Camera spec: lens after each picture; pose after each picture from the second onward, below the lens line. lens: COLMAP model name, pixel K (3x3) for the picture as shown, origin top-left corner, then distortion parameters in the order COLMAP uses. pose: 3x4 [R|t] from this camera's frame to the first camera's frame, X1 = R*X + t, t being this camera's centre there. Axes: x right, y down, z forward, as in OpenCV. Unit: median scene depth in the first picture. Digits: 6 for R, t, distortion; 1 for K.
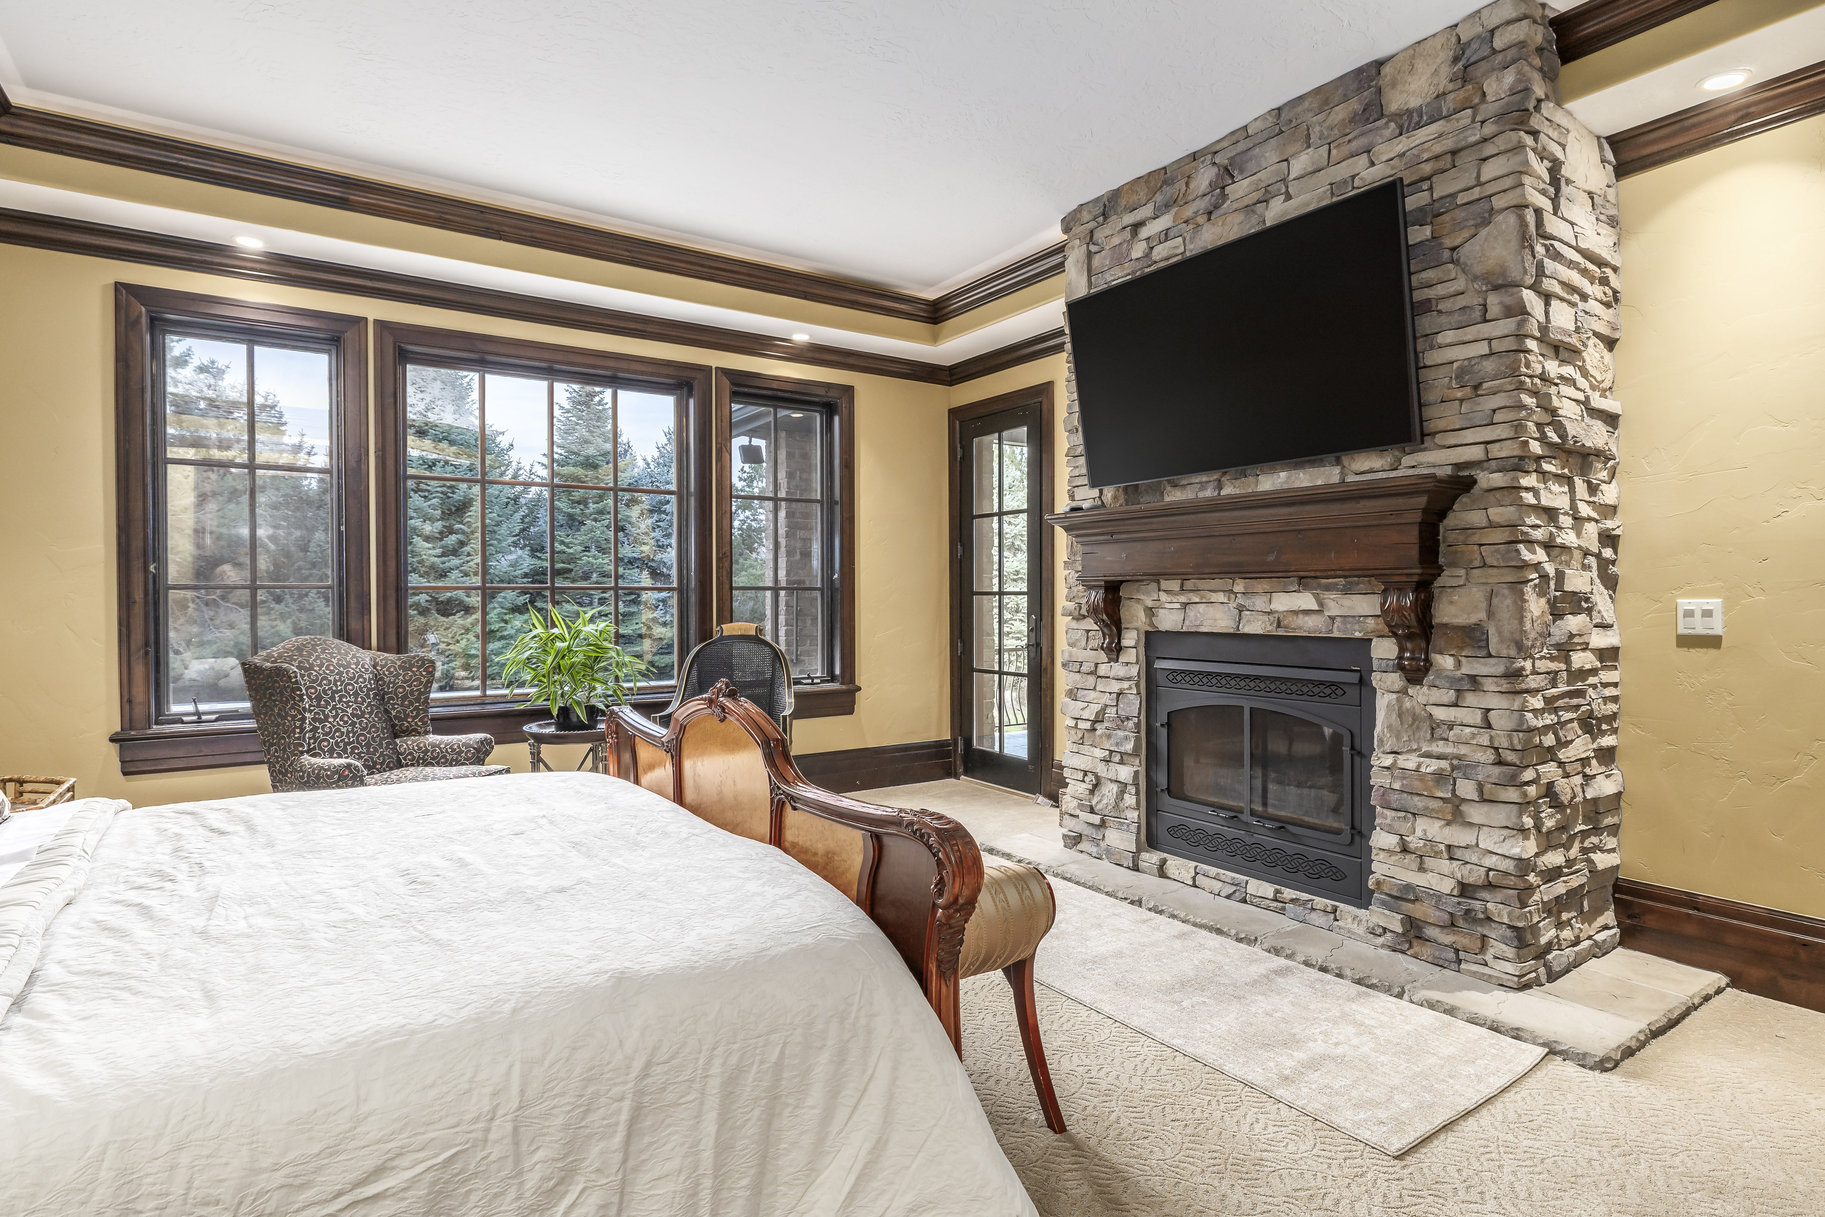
lens RADIAL K [[919.2, 0, 906.2], [0, 919.2, 604.3], [0, 0, 1]] dist [0.002235, 0.000099]
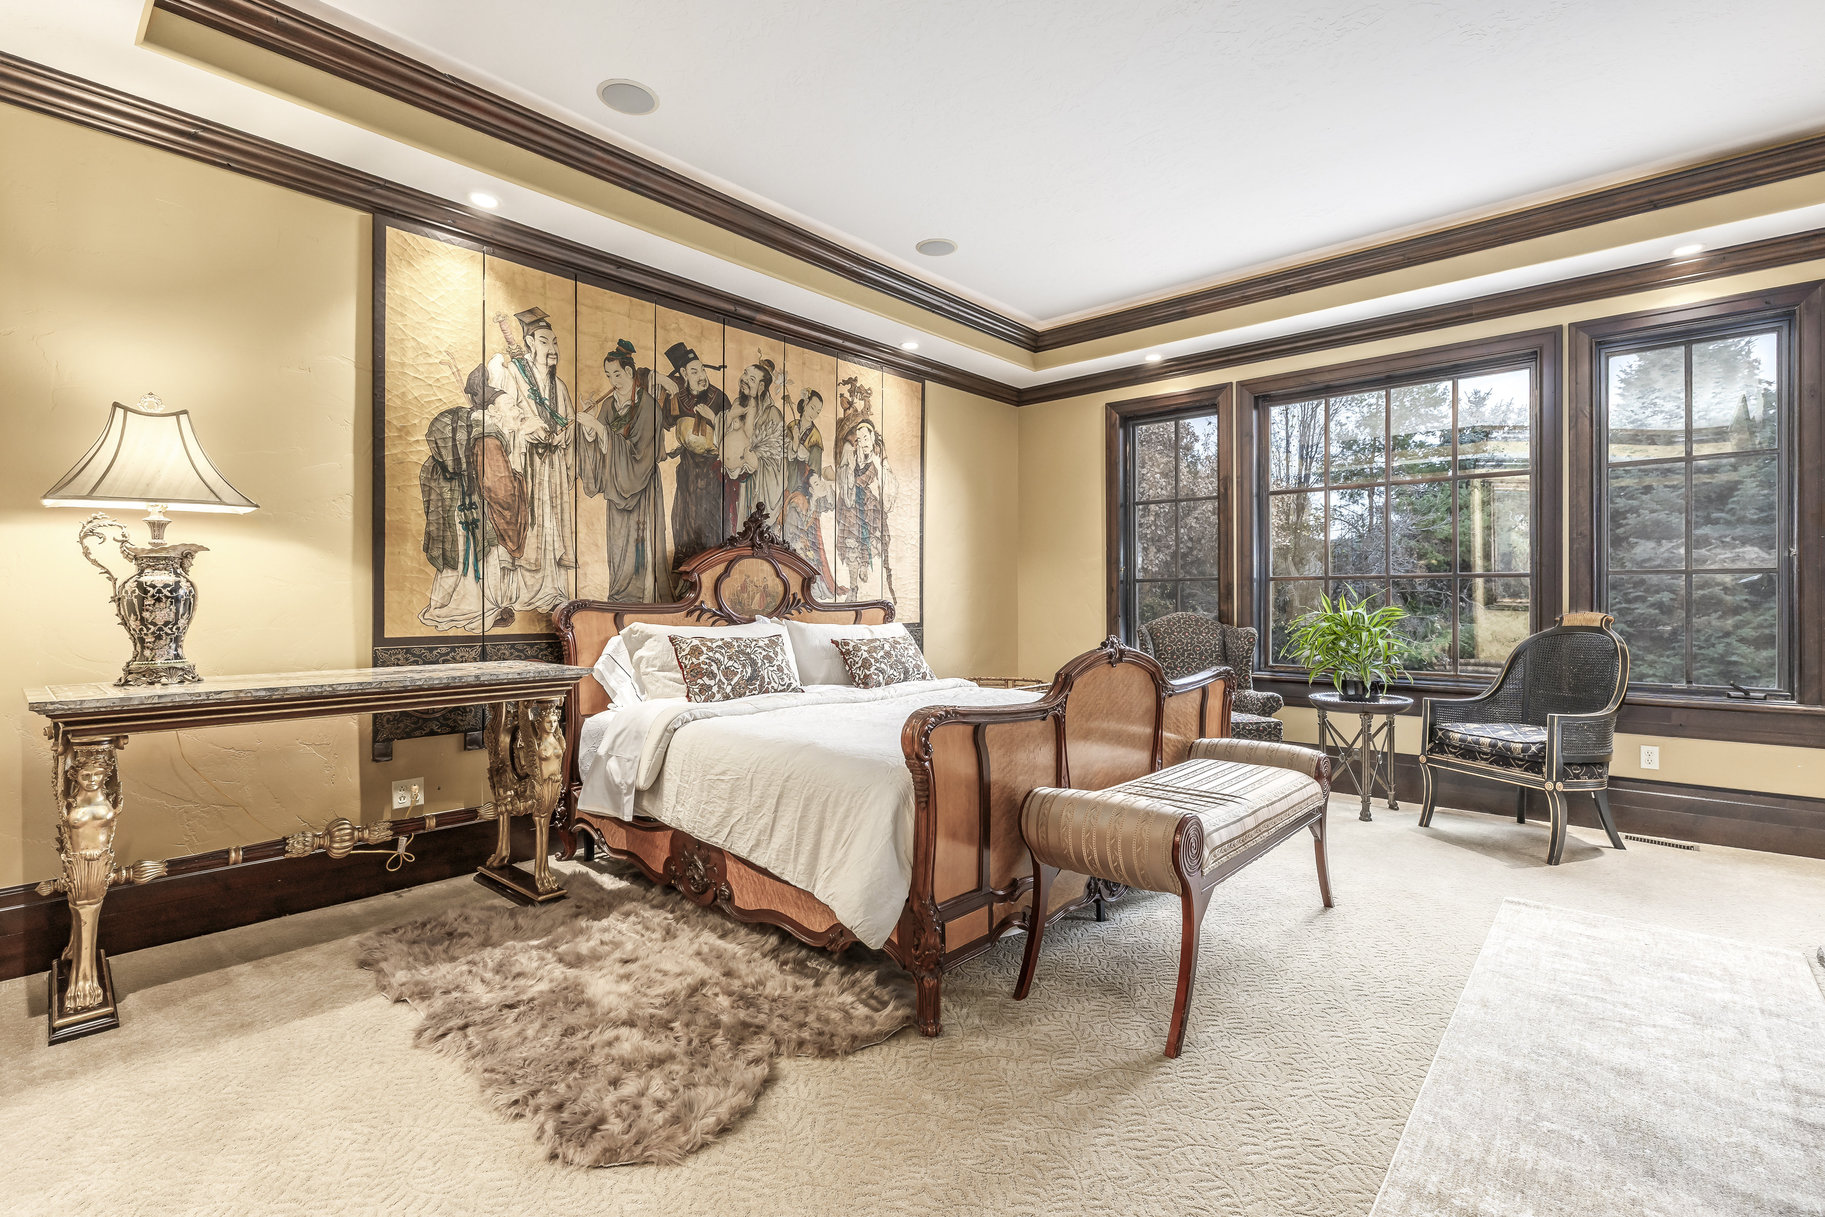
lens RADIAL K [[852.7, 0, 905.4], [0, 852.7, 602.5], [0, 0, 1]] dist [-0.002581, 0.000297]
pose [[0.250250, 0.006855, -0.968157, 0.520021], [-0.010284, 0.999937, 0.004422, 0.016339], [0.968127, 0.008850, 0.250304, 0.213467]]
